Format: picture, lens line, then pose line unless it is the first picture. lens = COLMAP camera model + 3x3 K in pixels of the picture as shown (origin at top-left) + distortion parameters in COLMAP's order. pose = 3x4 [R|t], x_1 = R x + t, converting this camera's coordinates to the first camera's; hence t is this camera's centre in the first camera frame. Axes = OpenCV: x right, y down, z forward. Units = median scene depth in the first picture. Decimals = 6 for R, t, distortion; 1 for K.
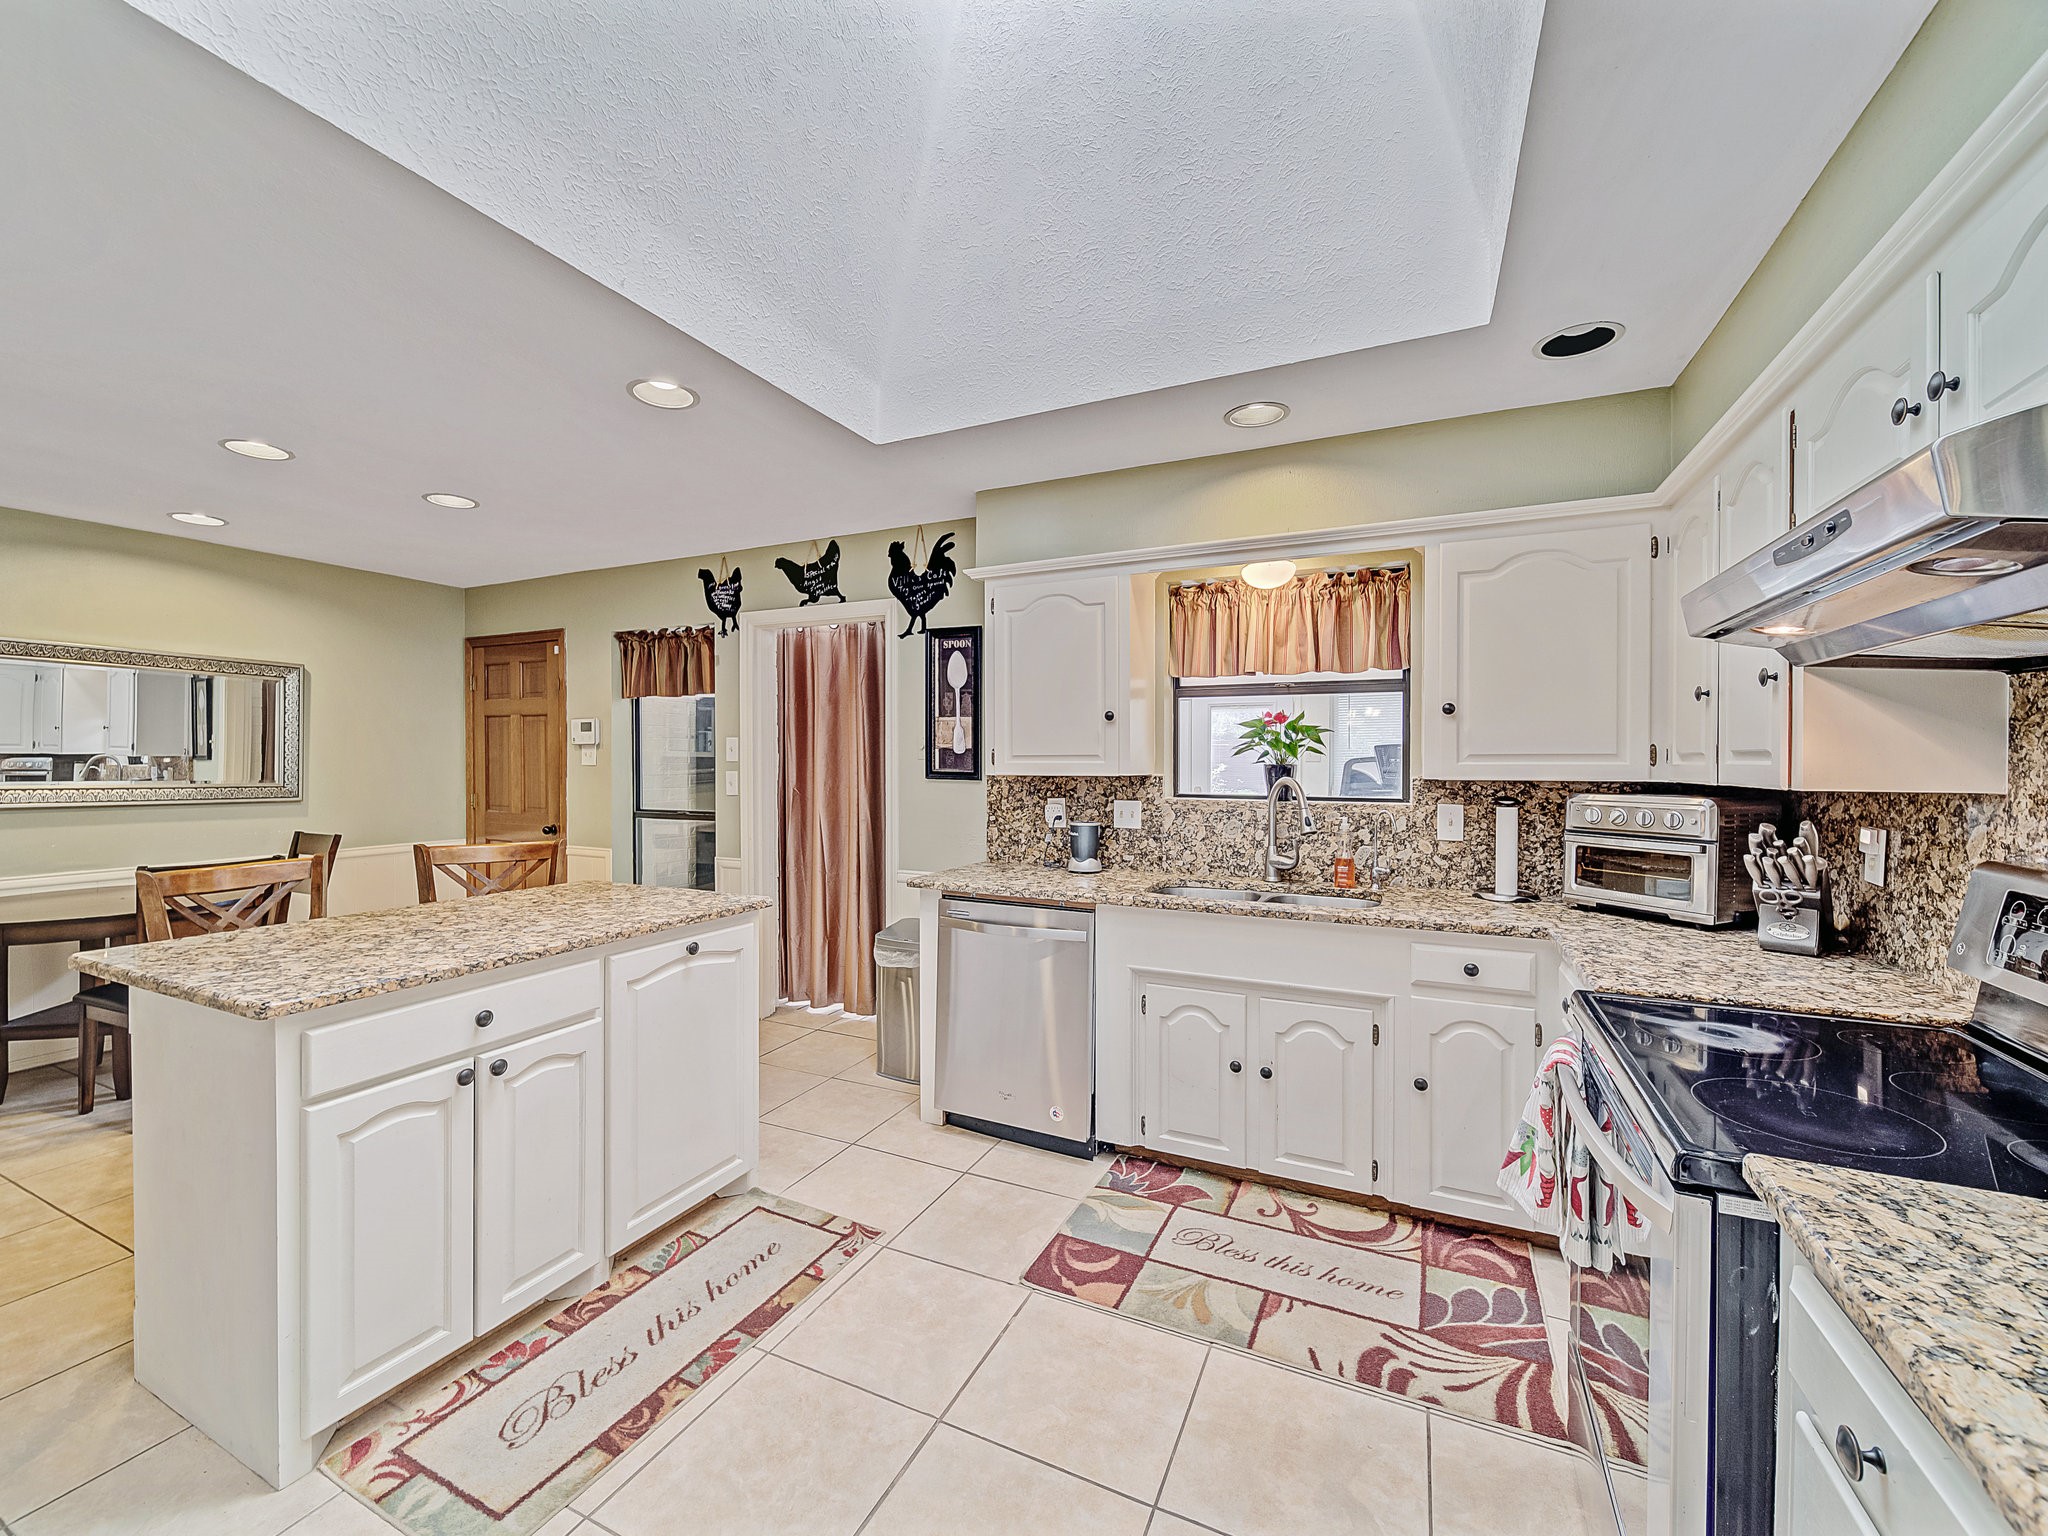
lens RADIAL K [[820.3, 0, 1030.3], [0, 820.3, 765.6], [0, 0, 1]] dist [0.000093, -0.001097]
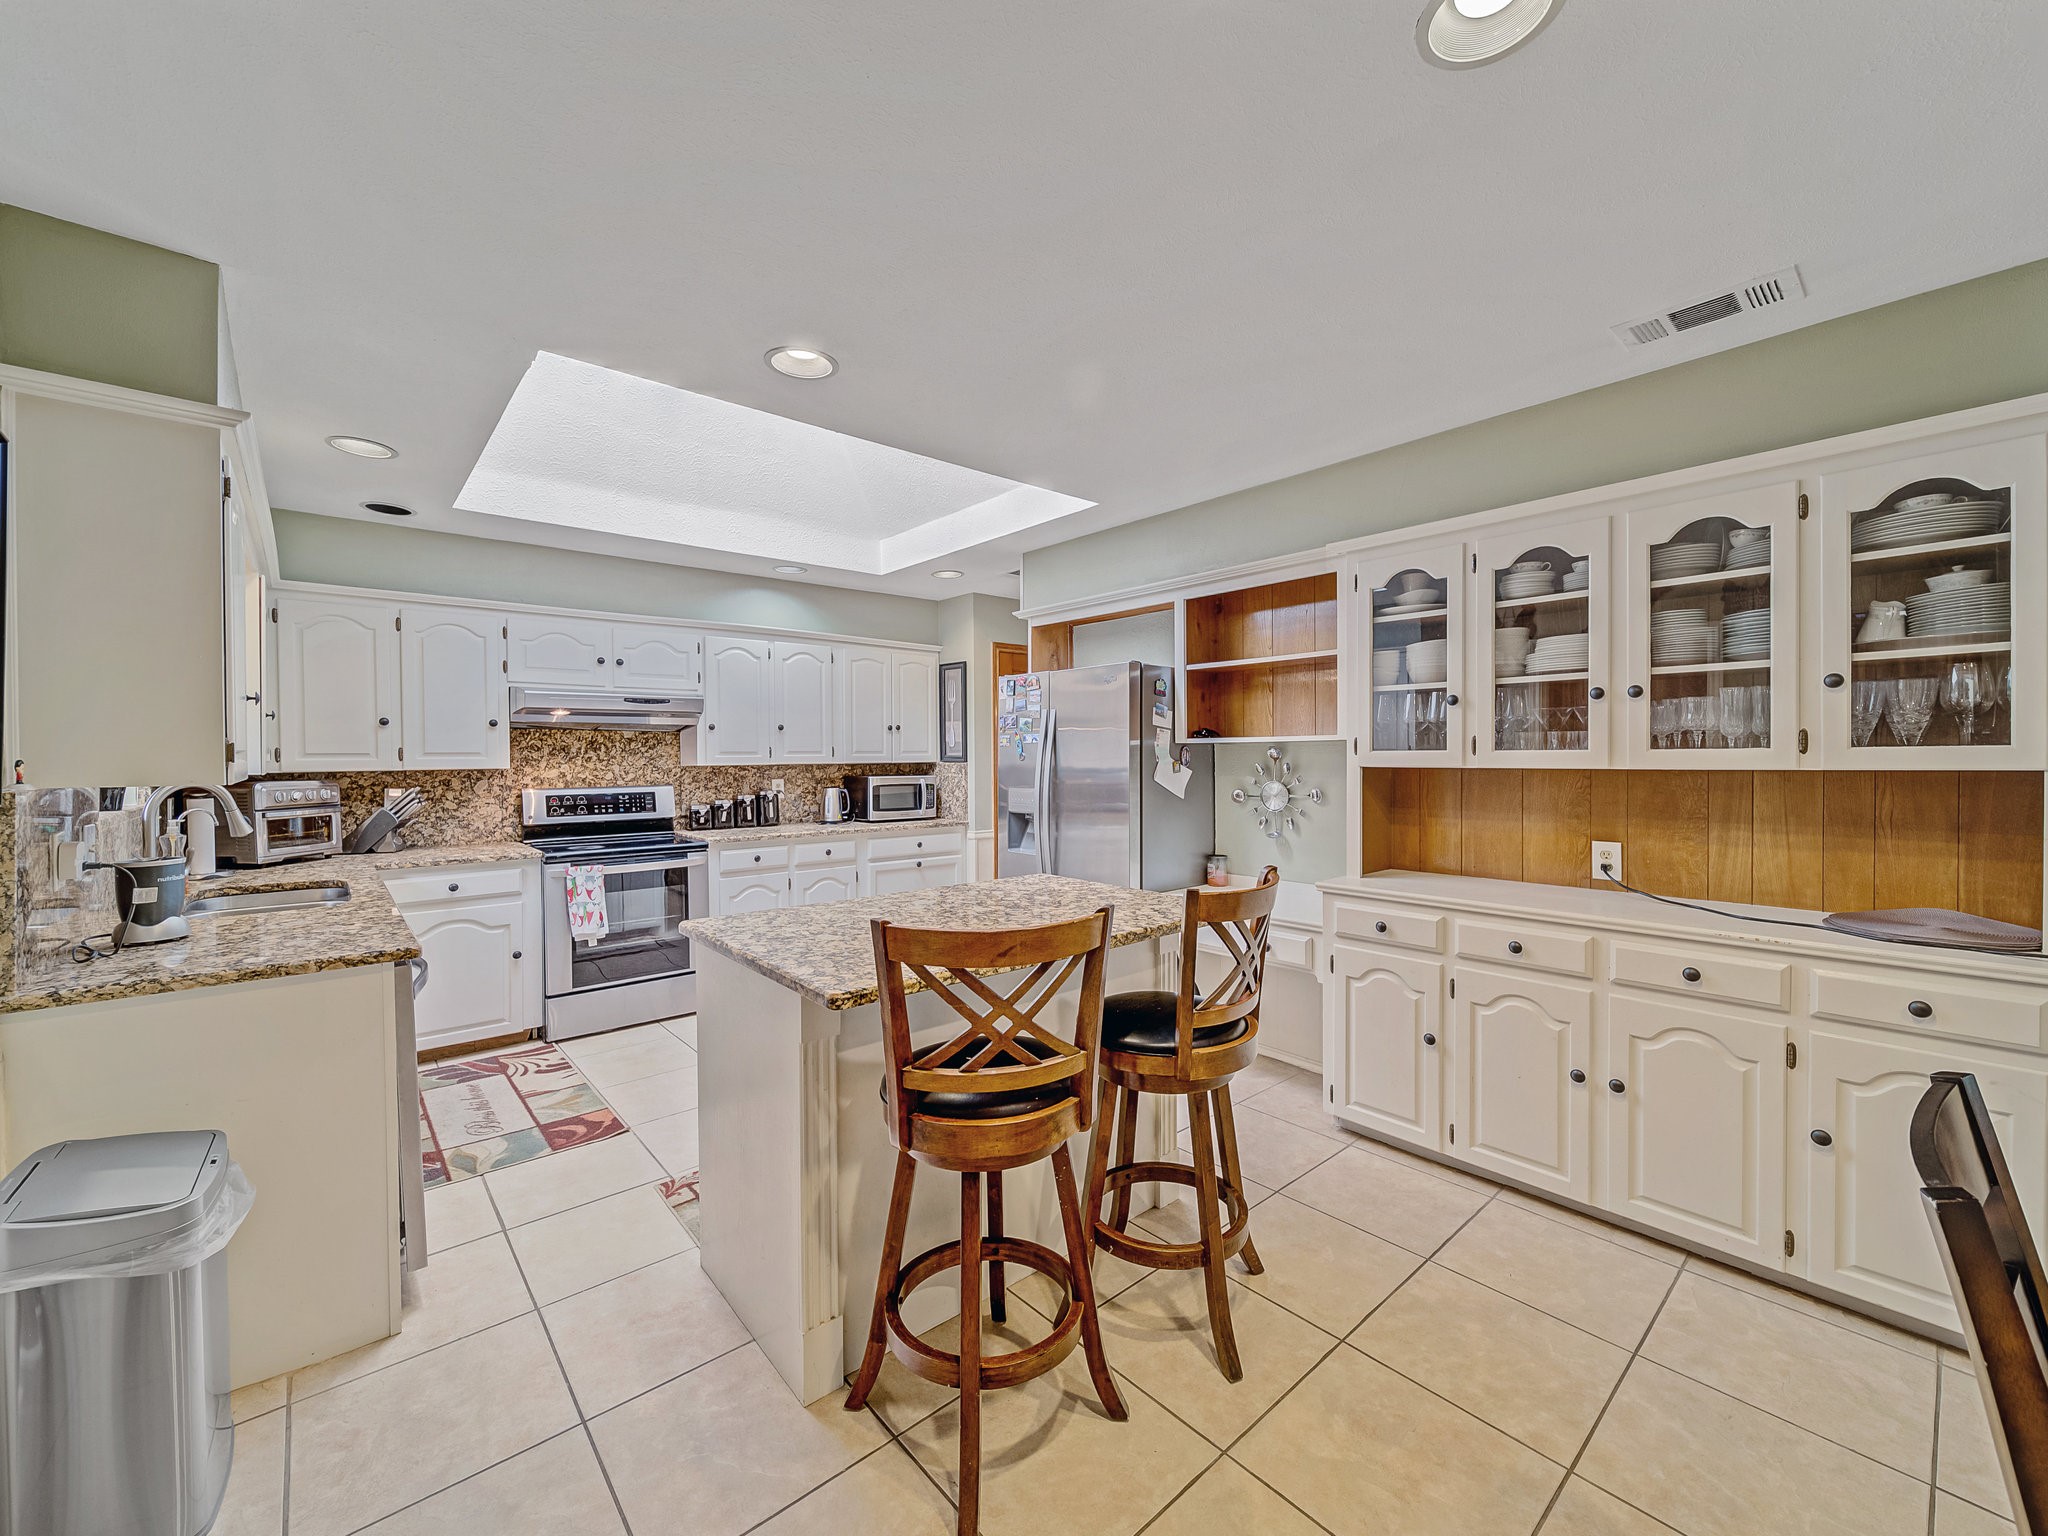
lens RADIAL K [[820.3, 0, 1030.3], [0, 820.3, 765.6], [0, 0, 1]] dist [0.000093, -0.001097]
pose [[-0.915520, -0.001516, 0.402270, -0.911568], [0.007336, 0.999764, 0.020464, -0.011032], [-0.402206, 0.021686, -0.915292, 1.513771]]
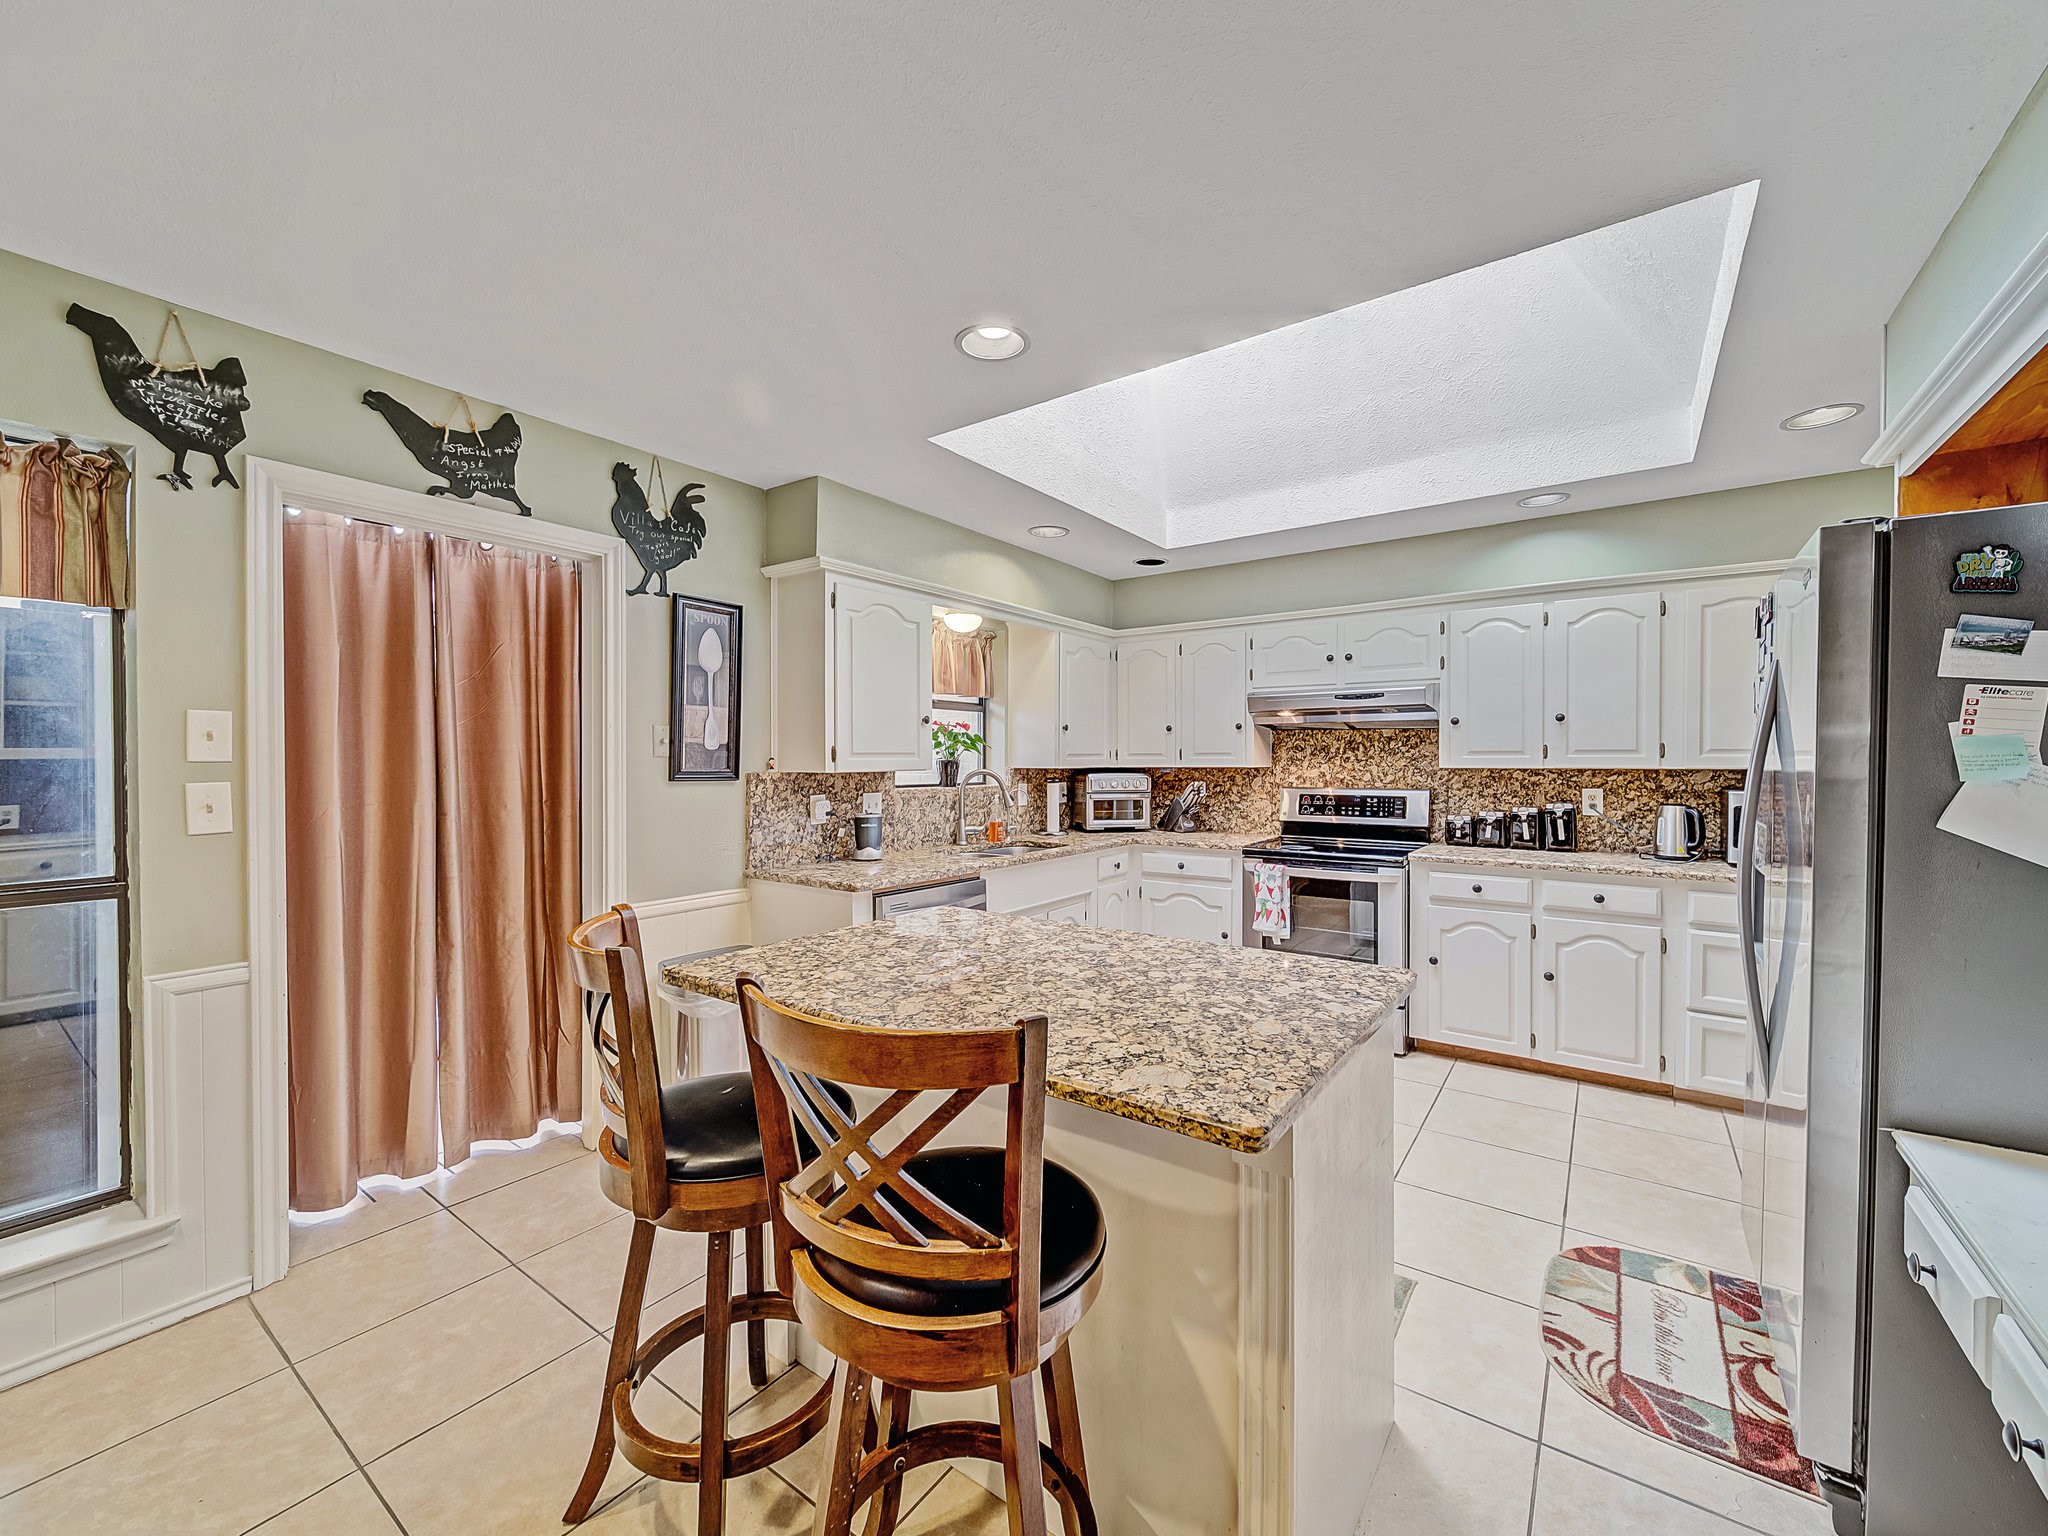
lens RADIAL K [[820.3, 0, 1030.3], [0, 820.3, 765.6], [0, 0, 1]] dist [0.000093, -0.001097]
pose [[0.180652, -0.010691, 0.983489, -1.130241], [0.008606, 0.999920, 0.009289, -0.004613], [-0.983509, 0.006786, 0.180730, 0.691739]]
